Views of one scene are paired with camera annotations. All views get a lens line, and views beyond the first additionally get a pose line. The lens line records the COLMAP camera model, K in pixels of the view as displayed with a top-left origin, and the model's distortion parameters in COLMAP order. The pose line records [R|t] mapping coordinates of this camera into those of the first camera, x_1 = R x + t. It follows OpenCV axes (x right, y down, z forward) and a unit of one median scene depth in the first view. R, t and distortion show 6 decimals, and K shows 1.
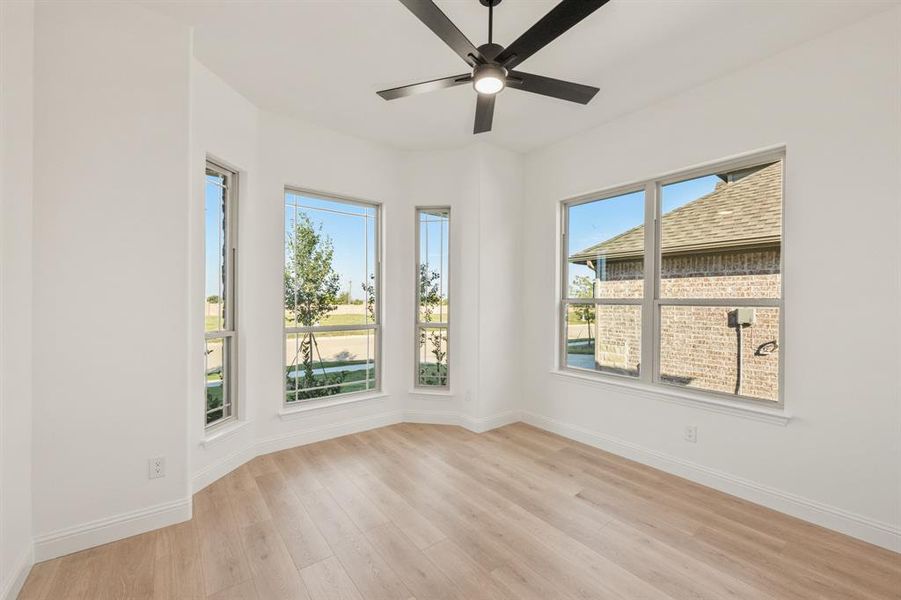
lens RADIAL K [[352.7, 0, 451.7], [0, 352.7, 305.5], [0, 0, 1]] dist [0.001221, 0.000126]
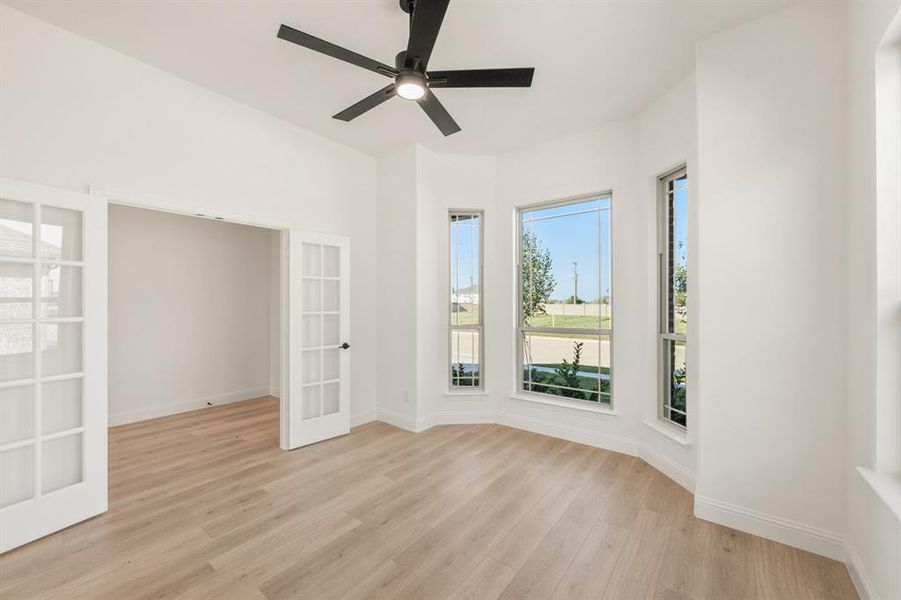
lens RADIAL K [[352.7, 0, 451.7], [0, 352.7, 305.5], [0, 0, 1]] dist [0.001221, 0.000126]
pose [[0.228152, -0.015673, -0.973499, 0.620153], [-0.001123, 0.999866, -0.016361, 0.012407], [0.973625, 0.004826, 0.228104, 0.493629]]
